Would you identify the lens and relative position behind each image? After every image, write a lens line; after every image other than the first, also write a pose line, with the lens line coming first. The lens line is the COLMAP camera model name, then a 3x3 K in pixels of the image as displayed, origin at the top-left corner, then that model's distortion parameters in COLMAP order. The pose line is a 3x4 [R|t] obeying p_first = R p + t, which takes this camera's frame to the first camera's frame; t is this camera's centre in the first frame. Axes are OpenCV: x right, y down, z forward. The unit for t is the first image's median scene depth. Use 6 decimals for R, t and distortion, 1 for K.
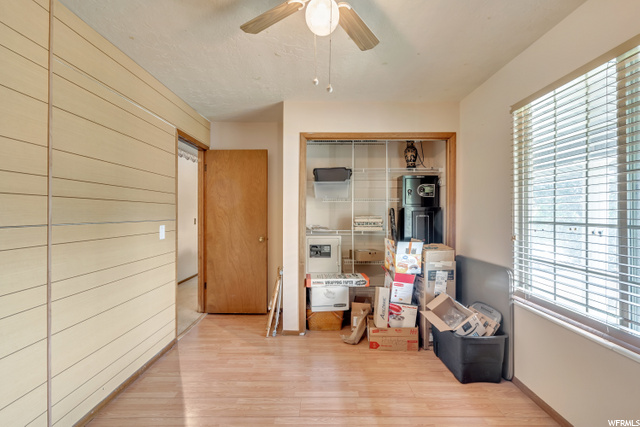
lens RADIAL K [[293.7, 0, 321.4], [0, 293.7, 211.8], [0, 0, 1]] dist [-0.000992, -0.000079]
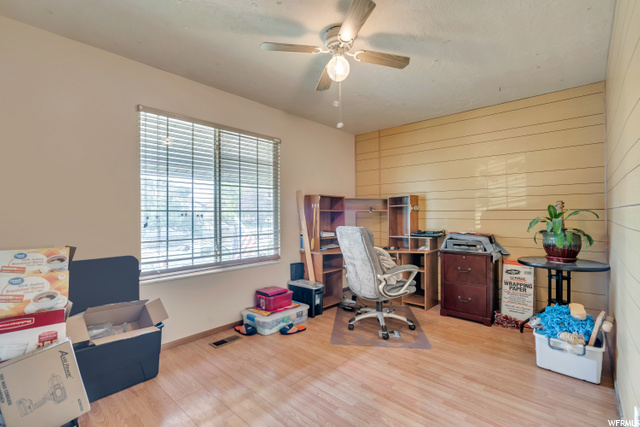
lens RADIAL K [[293.7, 0, 322.8], [0, 293.7, 213.9], [0, 0, 1]] dist [-0.000992, -0.000079]
pose [[-0.724189, -0.018105, 0.689364, -0.704708], [-0.014359, 0.999834, 0.011175, 0.024603], [-0.689452, -0.001805, -0.724329, 1.572042]]
